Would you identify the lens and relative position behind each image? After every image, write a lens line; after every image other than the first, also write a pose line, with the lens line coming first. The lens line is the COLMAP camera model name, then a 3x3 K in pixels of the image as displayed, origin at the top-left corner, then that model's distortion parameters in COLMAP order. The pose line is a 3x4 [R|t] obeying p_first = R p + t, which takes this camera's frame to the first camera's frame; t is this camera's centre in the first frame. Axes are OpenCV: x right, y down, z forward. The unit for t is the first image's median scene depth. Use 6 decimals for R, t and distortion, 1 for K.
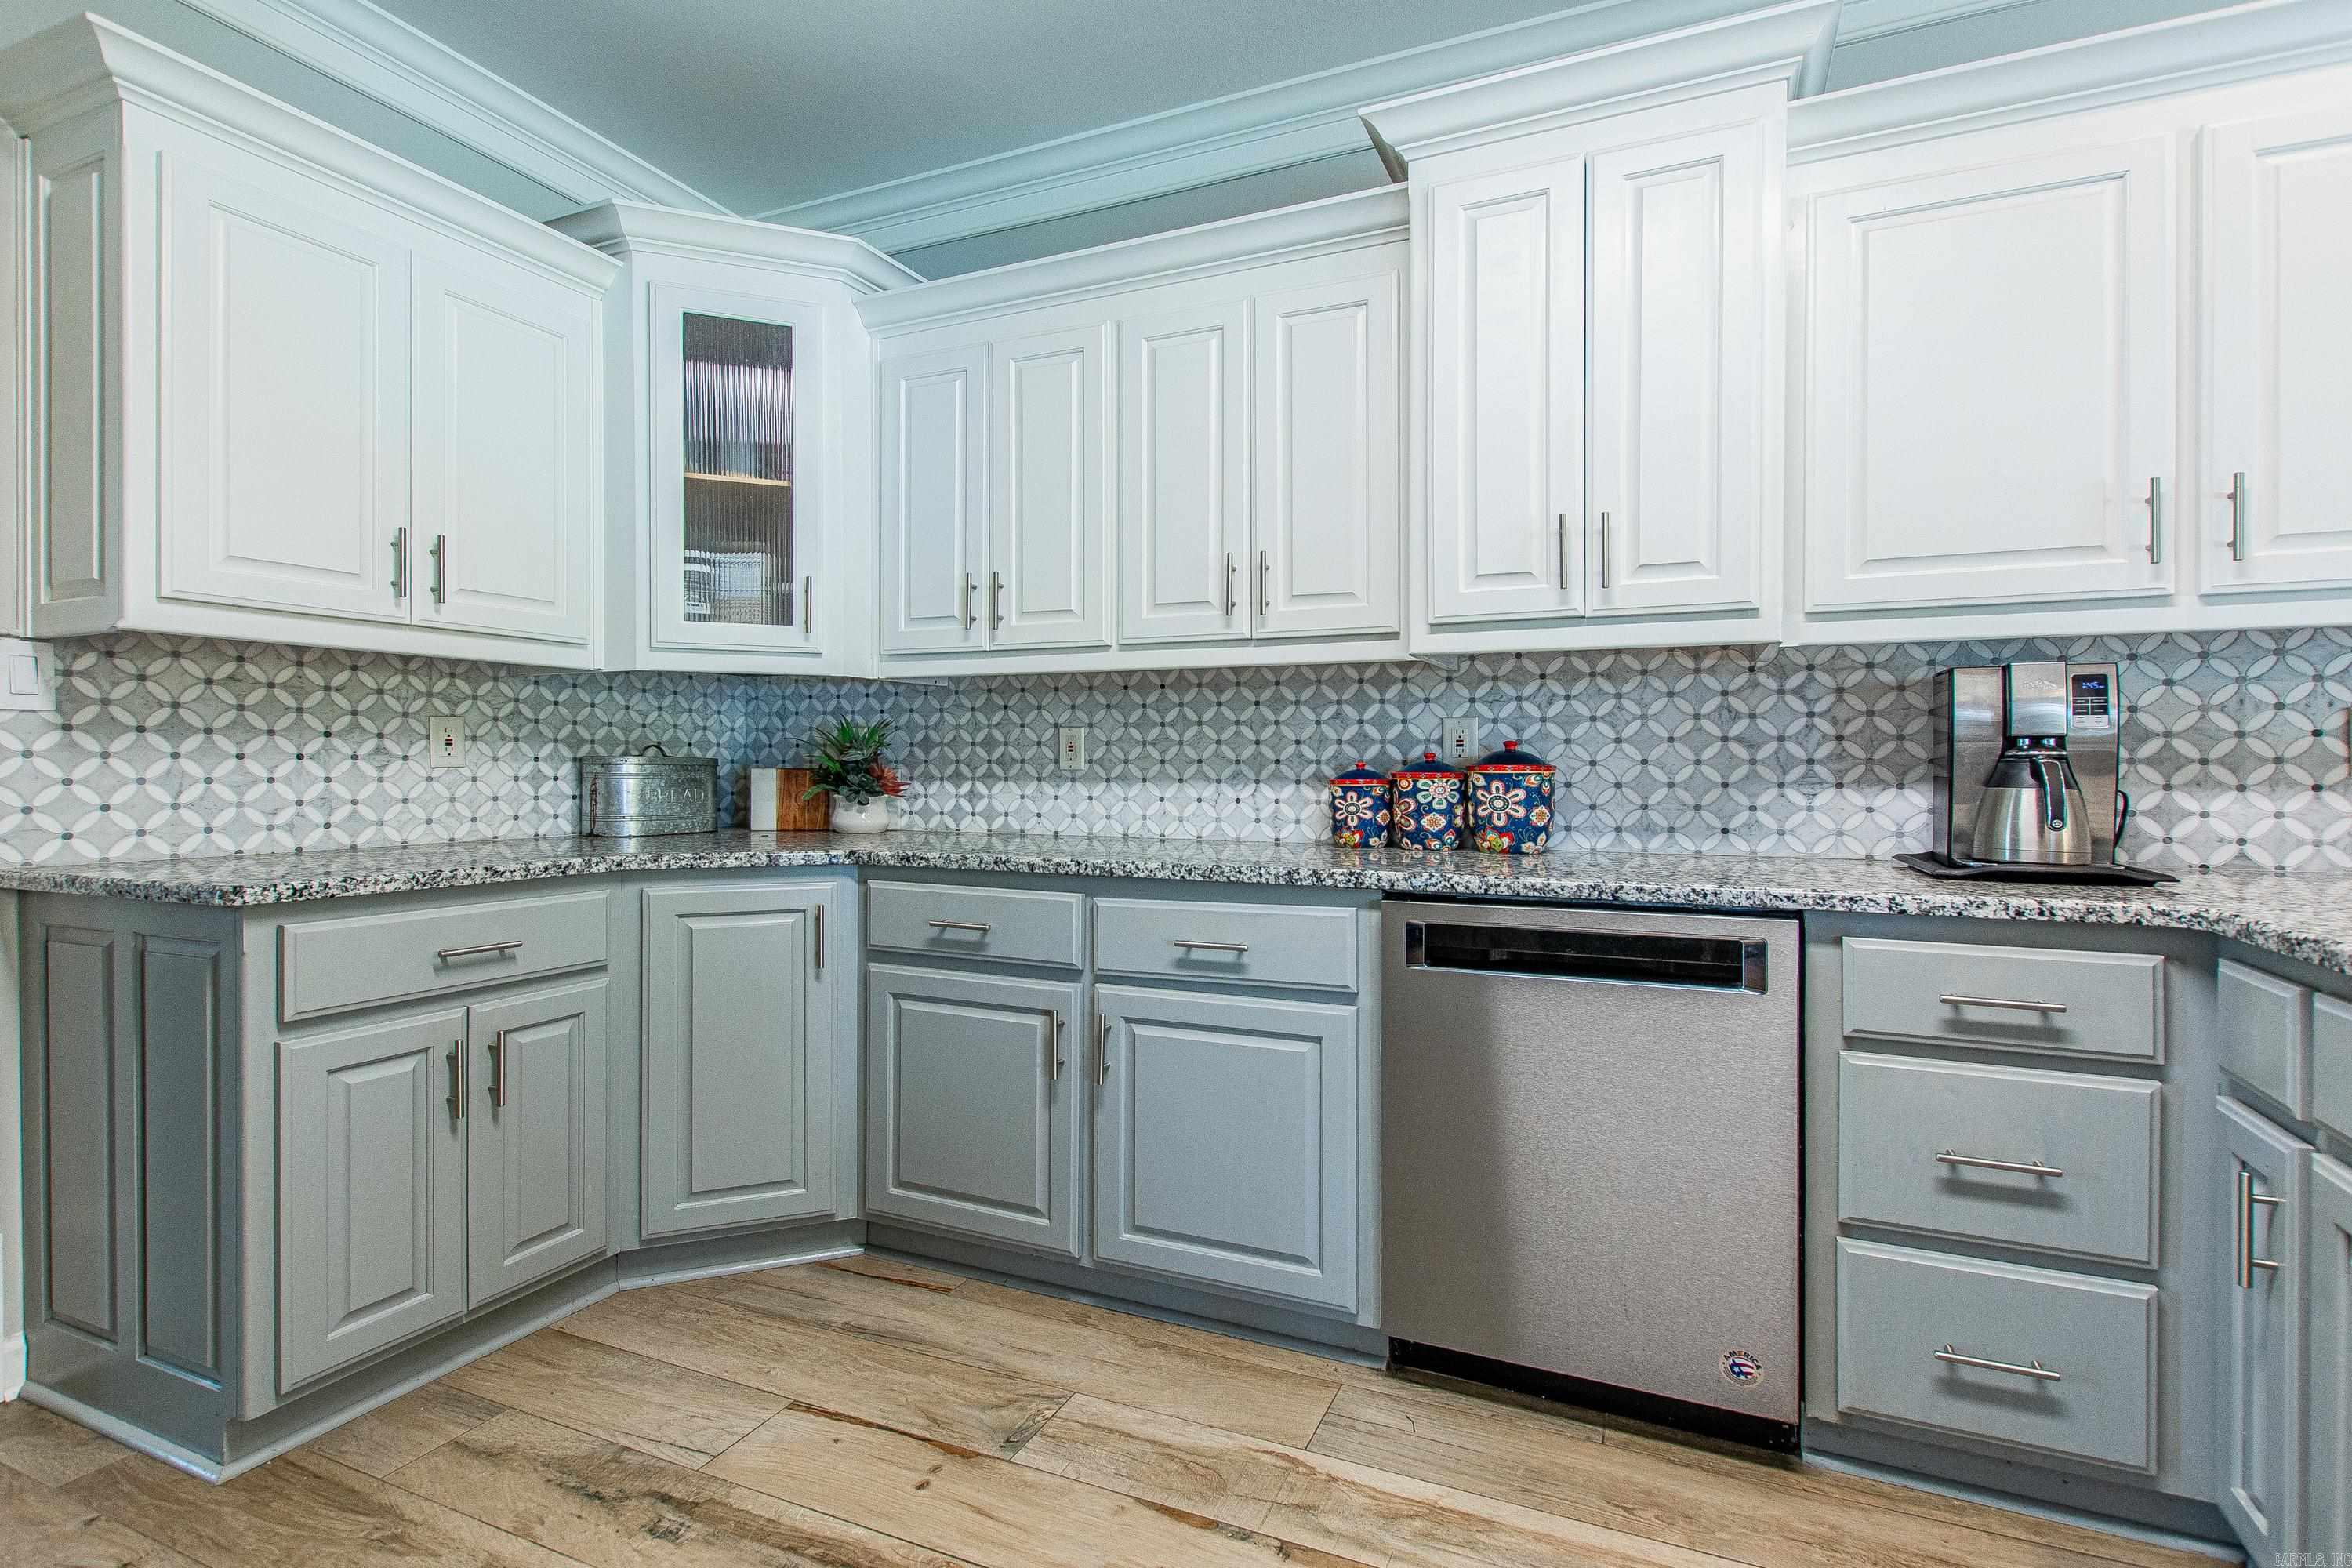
lens RADIAL K [[1041.1, 0, 1185.3], [0, 1041.1, 778.0], [0, 0, 1]] dist [-0.041330, 0.009015]
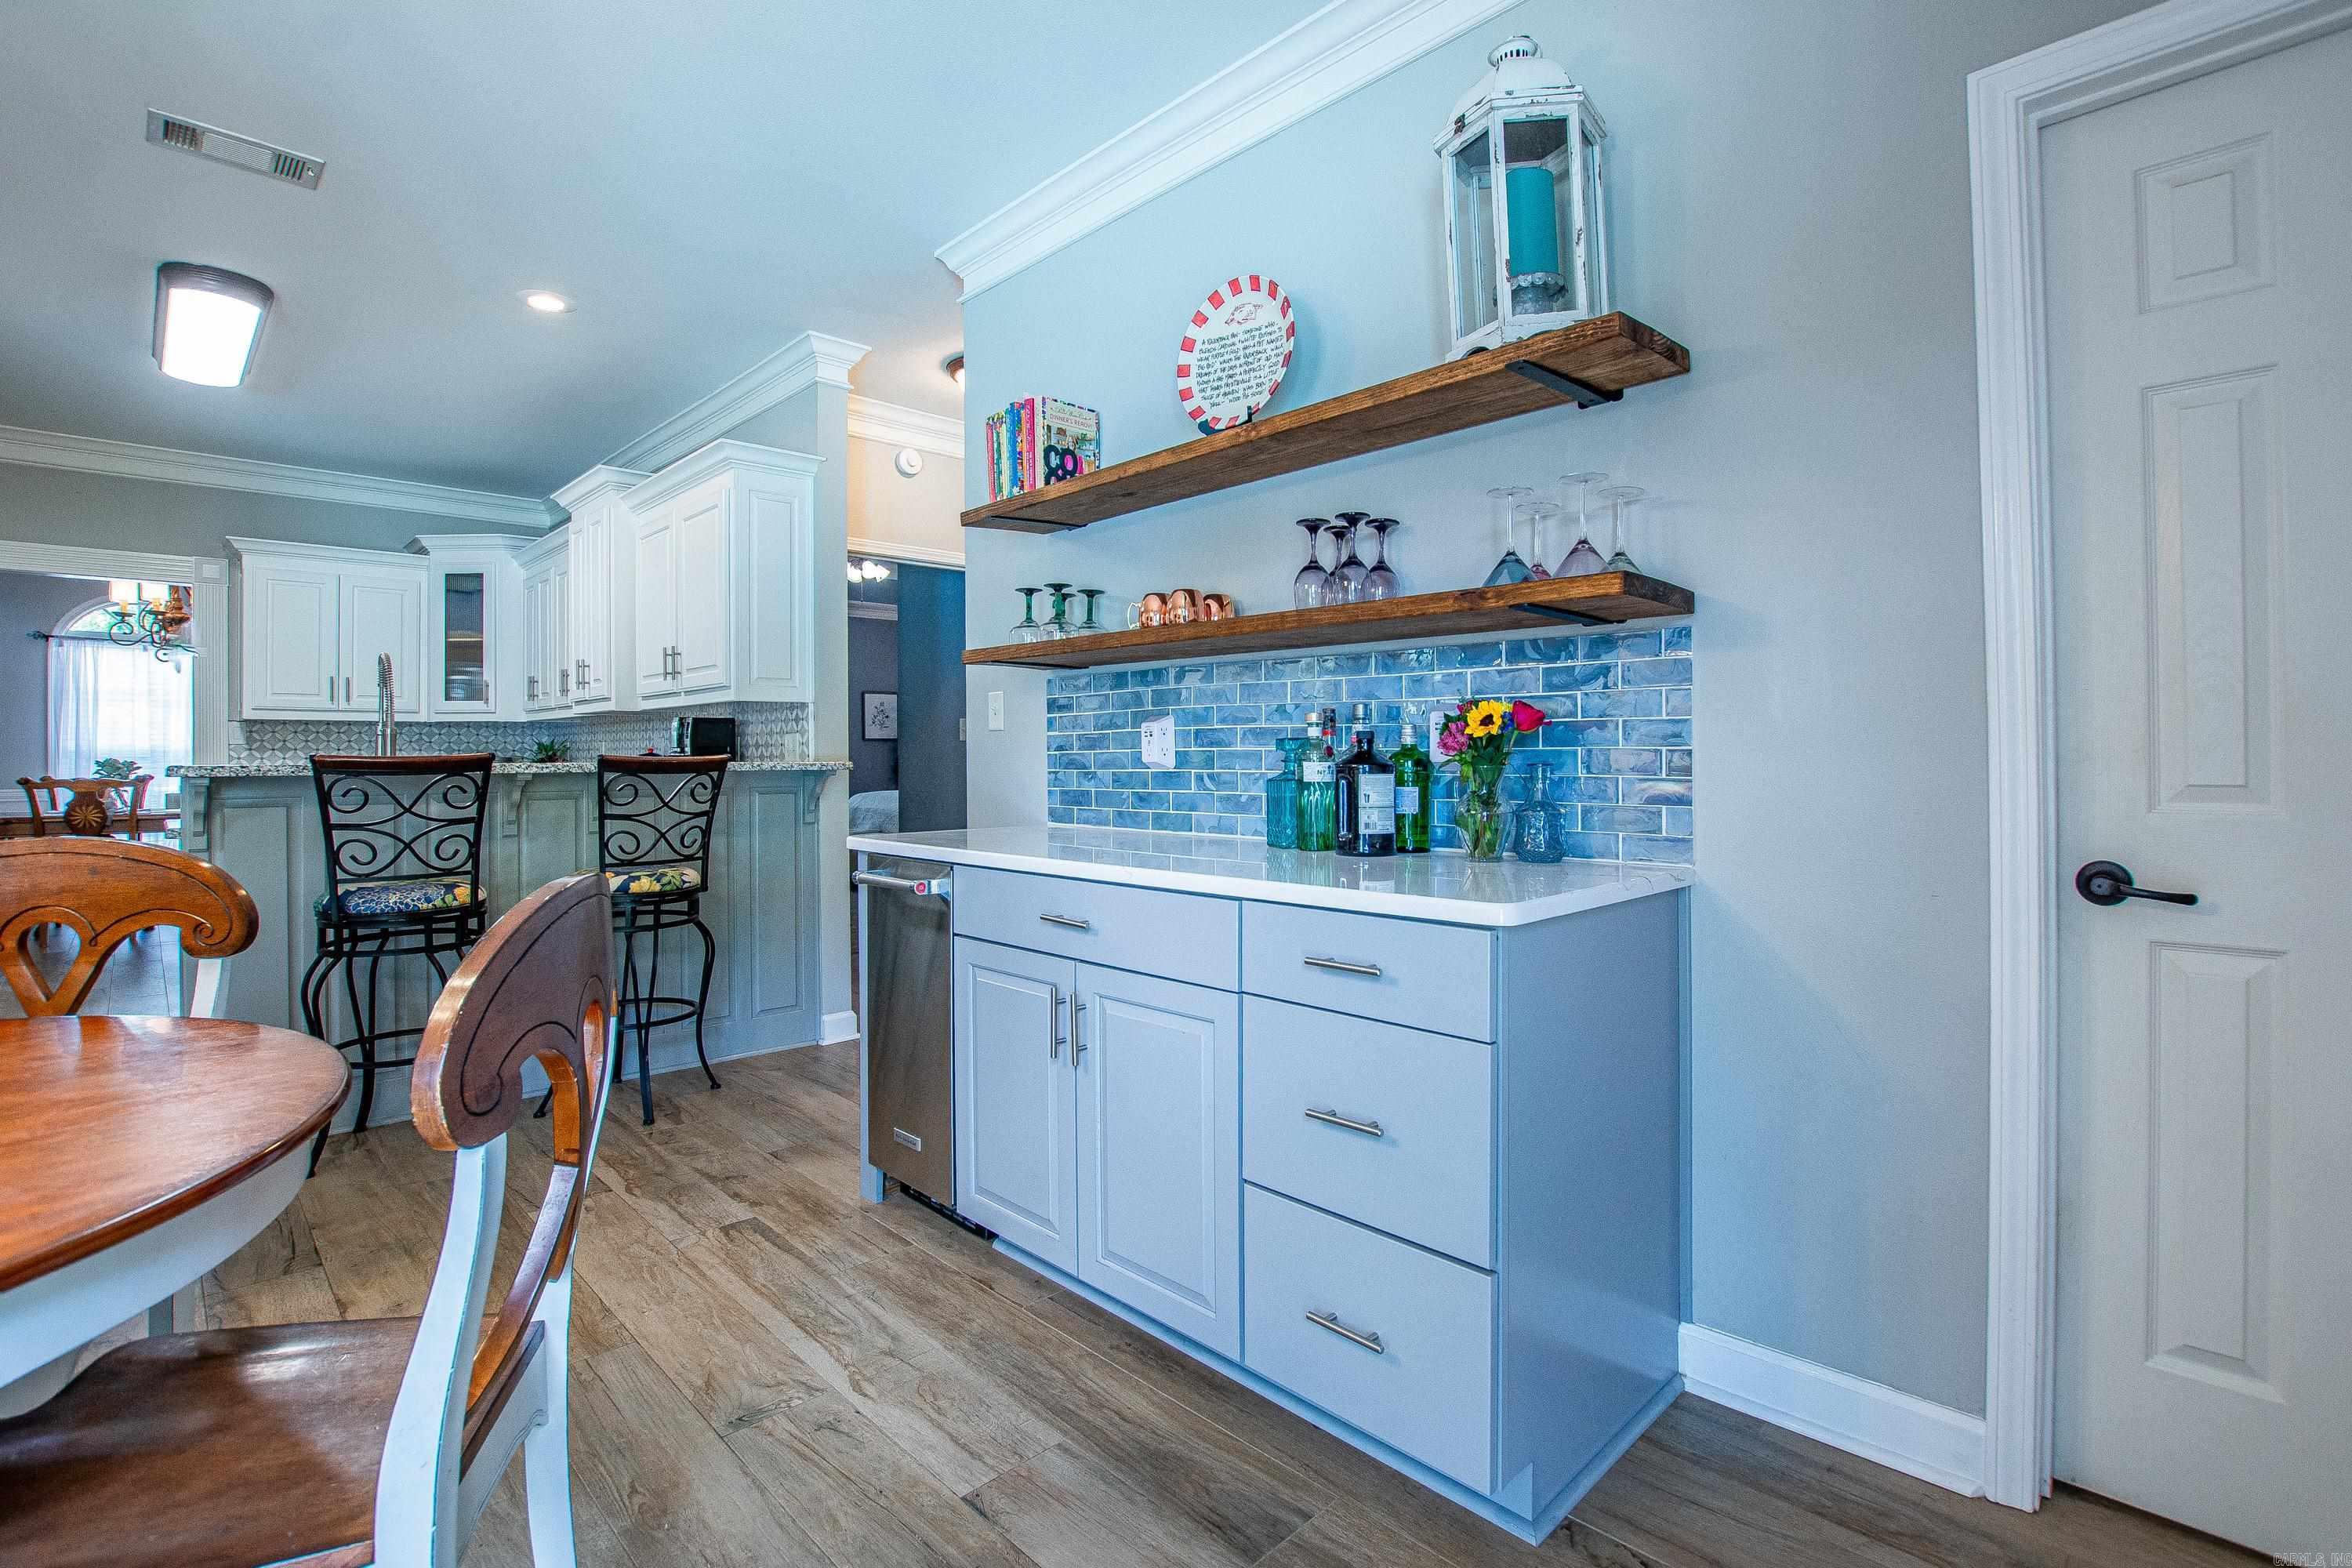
lens RADIAL K [[1041.1, 0, 1185.3], [0, 1041.1, 778.0], [0, 0, 1]] dist [-0.041330, 0.009015]
pose [[0.926404, 0.002973, -0.376520, 2.160481], [-0.002212, 0.999995, 0.002453, 0.014659], [0.376525, -0.001439, 0.926405, -0.592957]]
